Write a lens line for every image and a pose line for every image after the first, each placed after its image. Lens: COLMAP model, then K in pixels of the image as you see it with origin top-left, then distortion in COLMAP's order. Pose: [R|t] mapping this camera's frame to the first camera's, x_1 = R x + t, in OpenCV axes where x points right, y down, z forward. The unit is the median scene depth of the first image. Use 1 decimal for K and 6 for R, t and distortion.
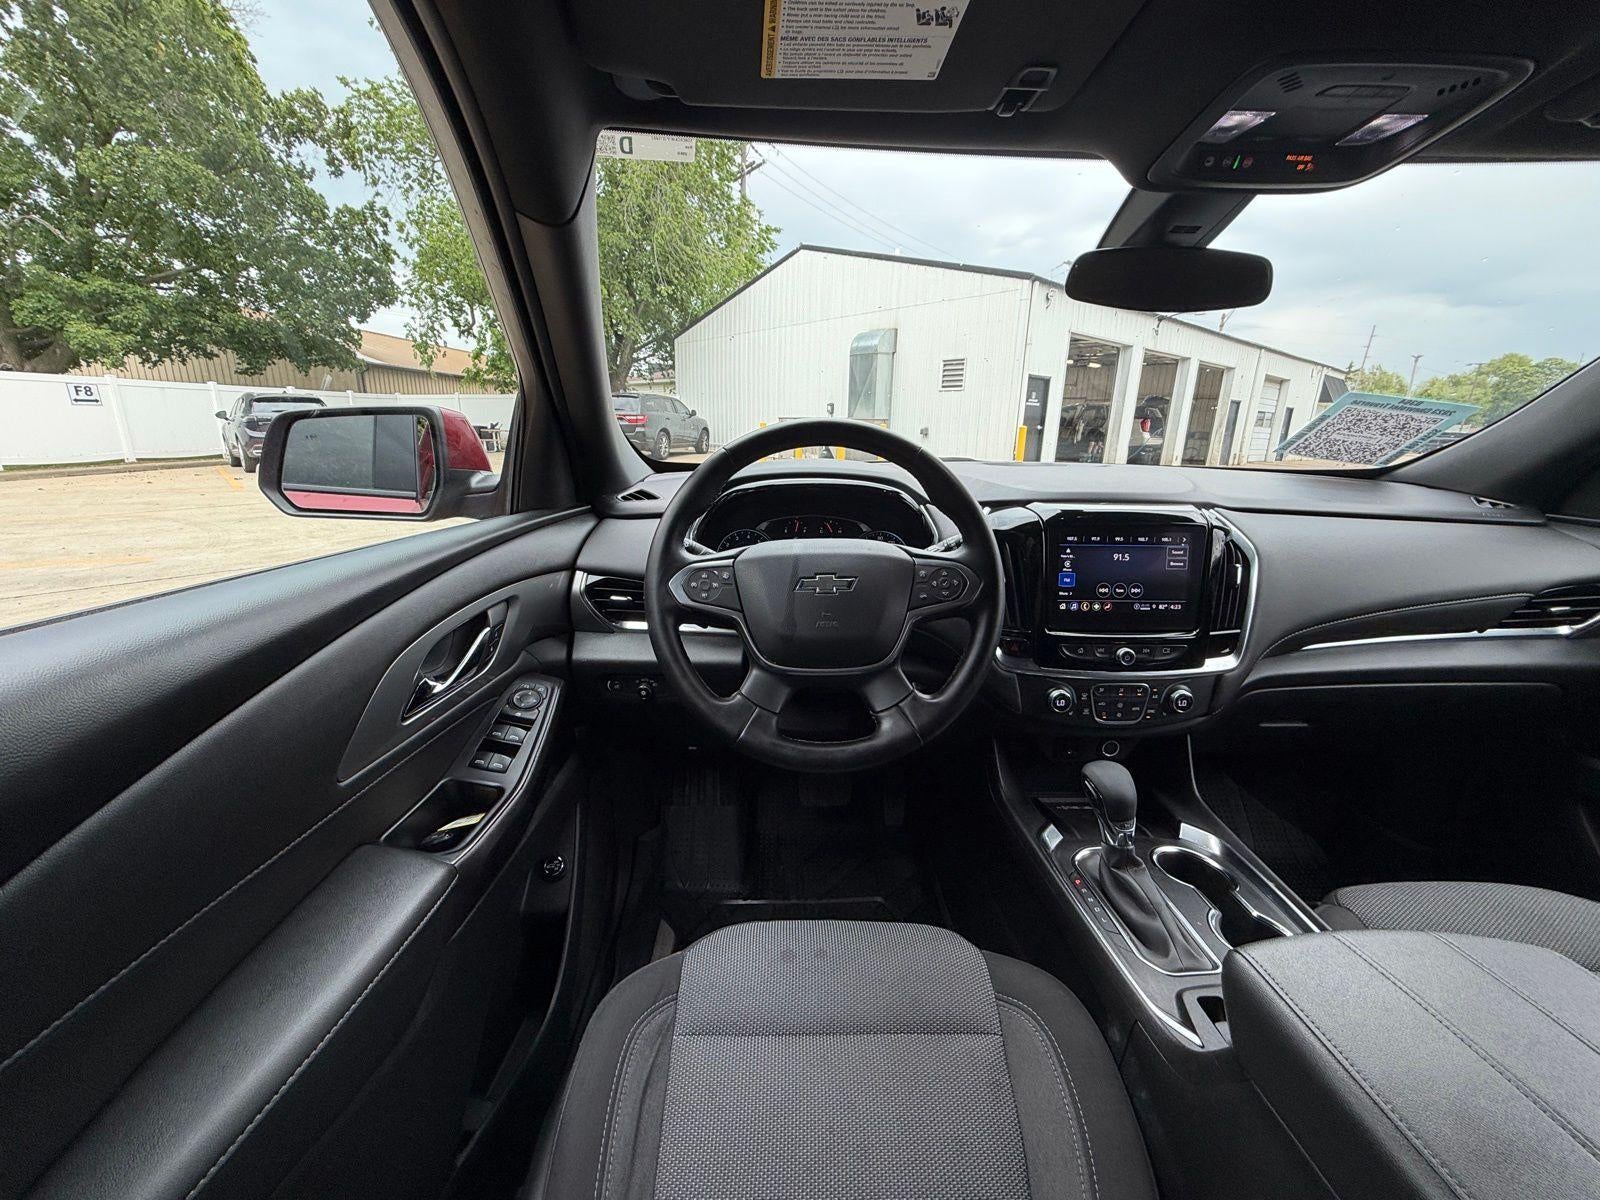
lens RADIAL K [[642.4, 0, 795.8], [0, 642.4, 594.9], [0, 0, 1]] dist [0.001833, -0.000057]
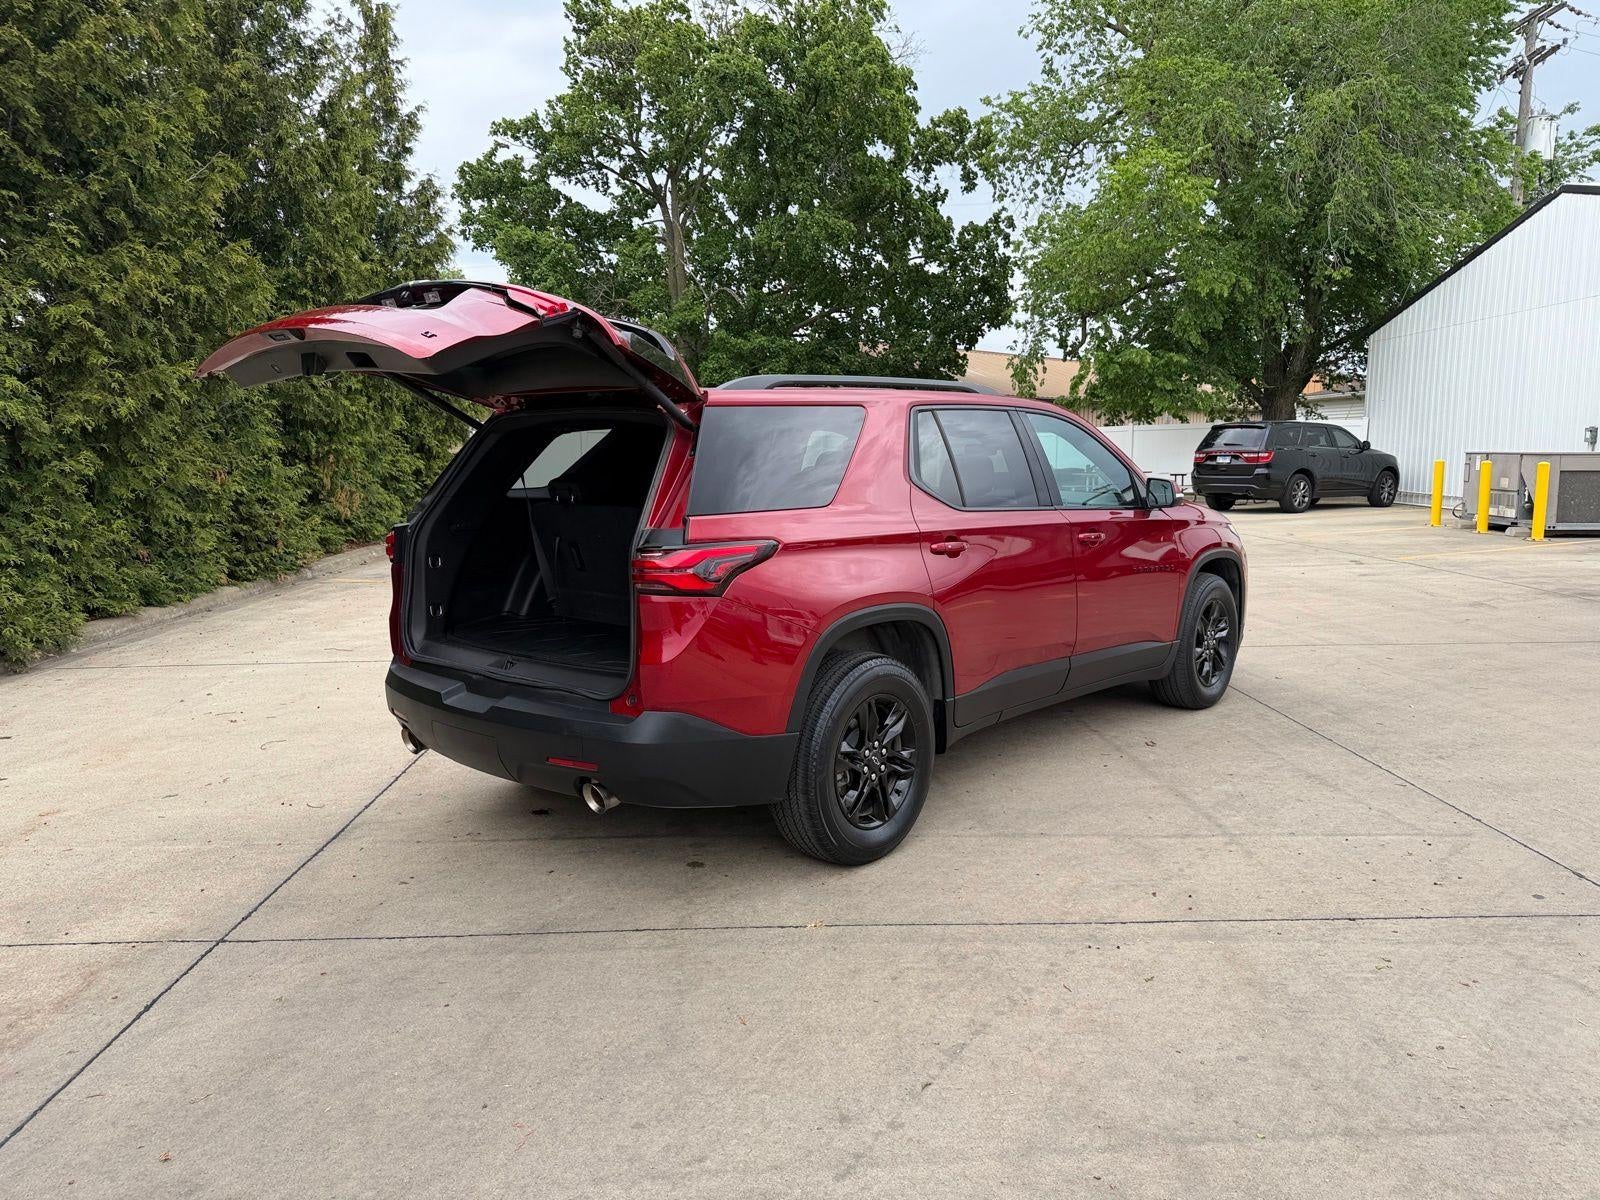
lens RADIAL K [[1112.0, 0, 787.7], [0, 1112.0, 595.1], [0, 0, 1]] dist [0.032070, -0.037477]
pose [[0.738728, 0.070437, -0.670313, 0.200131], [-0.162806, 0.983723, -0.076053, 0.058674], [0.654045, 0.165314, 0.738171, -0.237095]]
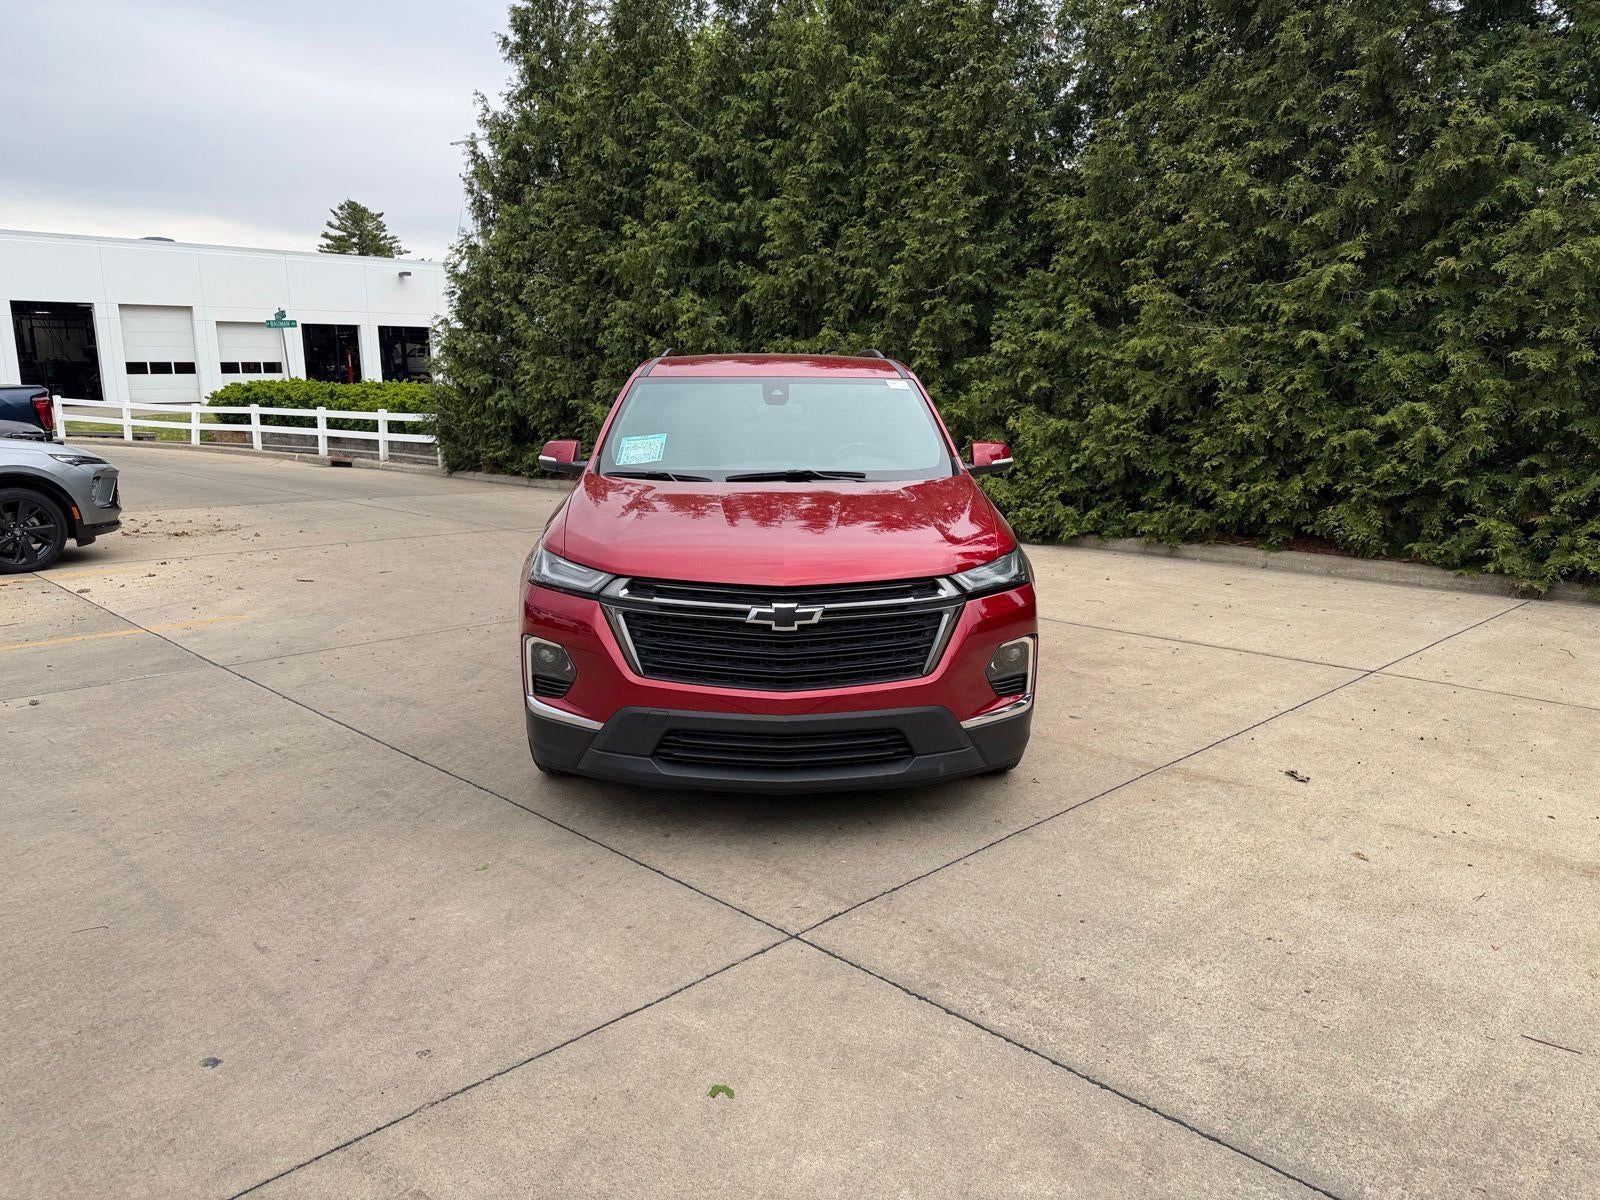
lens RADIAL K [[1124.8, 0, 792.8], [0, 1124.8, 600.1], [0, 0, 1]] dist [0.116428, -0.208372]
pose [[-0.999684, -0.016400, -0.019038, 0.021267], [-0.023087, 0.898570, 0.438222, -0.097649], [0.009920, 0.438523, -0.898665, 0.308363]]
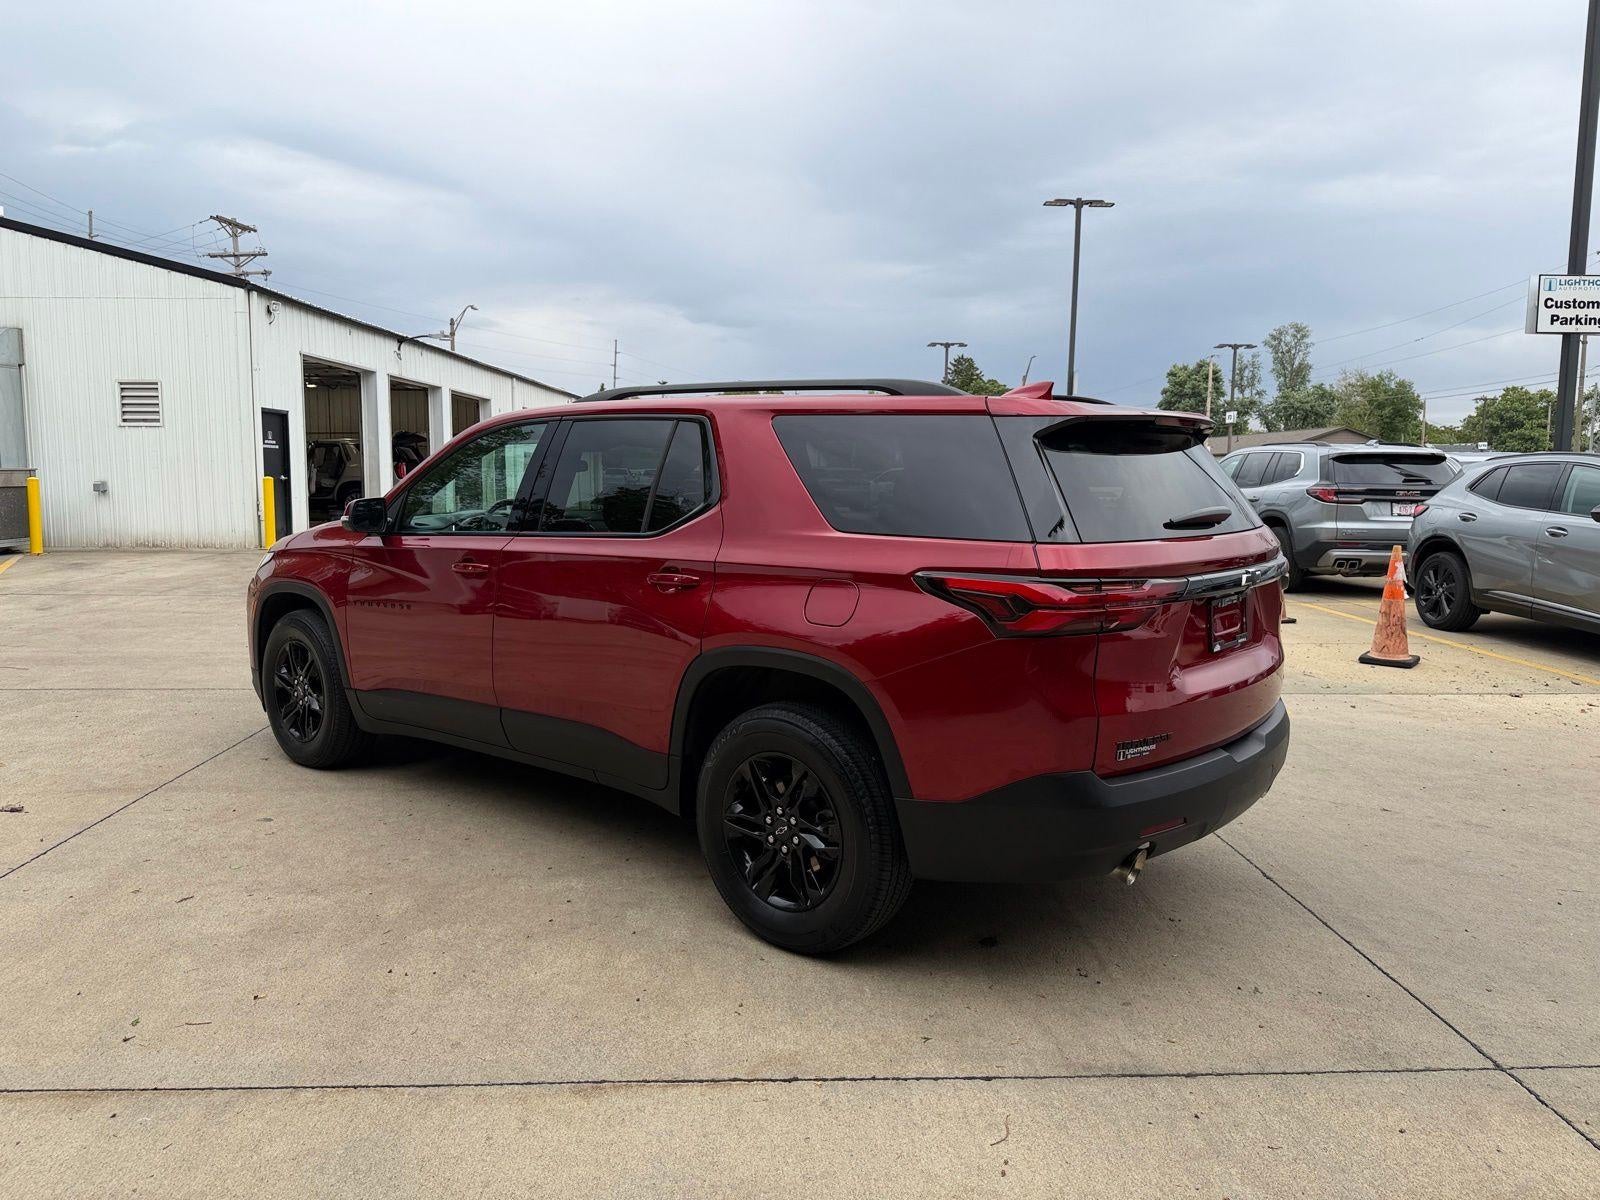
lens RADIAL K [[1120.8, 0, 795.3], [0, 1120.8, 603.5], [0, 0, 1]] dist [0.030993, -0.036972]
pose [[0.660470, -0.103541, 0.743679, -0.159120], [0.202802, 0.978235, -0.043913, 0.042525], [-0.722946, 0.179823, 0.667093, -0.195919]]
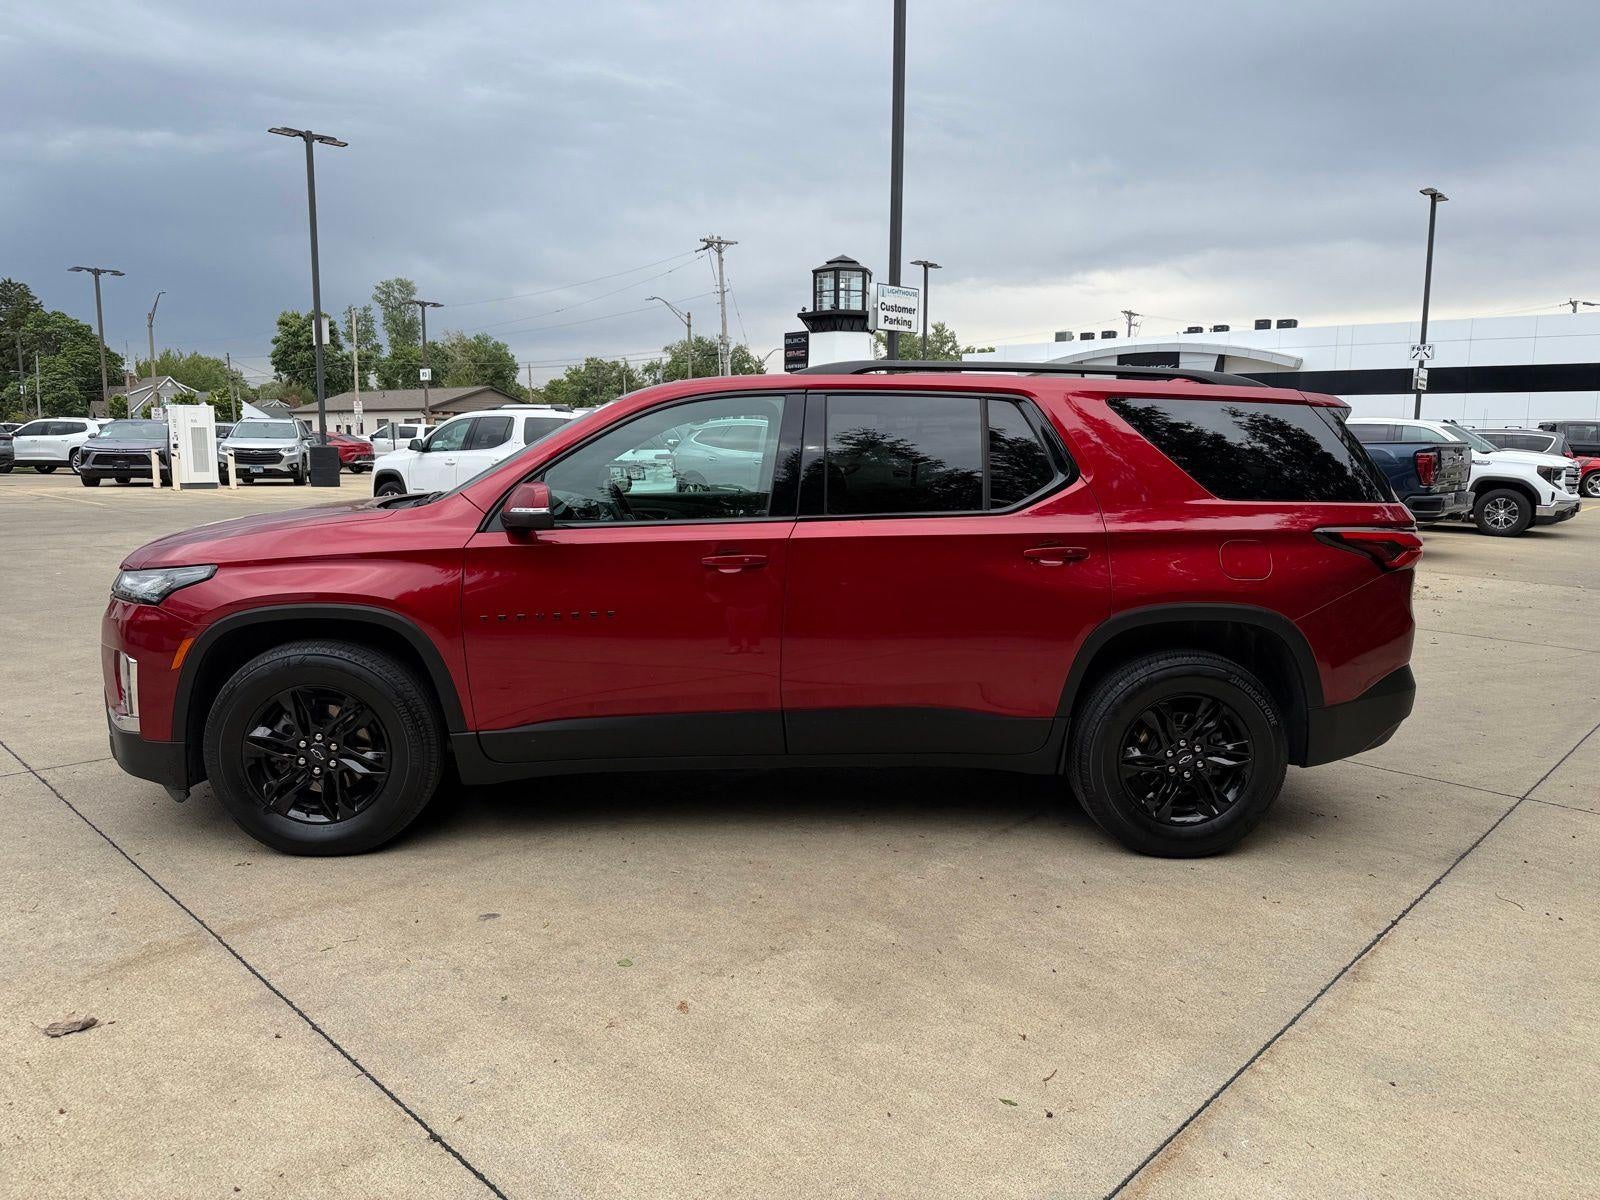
lens RADIAL K [[1110.8, 0, 805.5], [0, 1110.8, 608.1], [0, 0, 1]] dist [0.011138, -0.007971]
pose [[-0.043603, -0.175672, 0.983483, -0.231534], [0.246108, 0.952193, 0.180994, -0.014605], [-0.968261, 0.249935, 0.001716, -0.002133]]
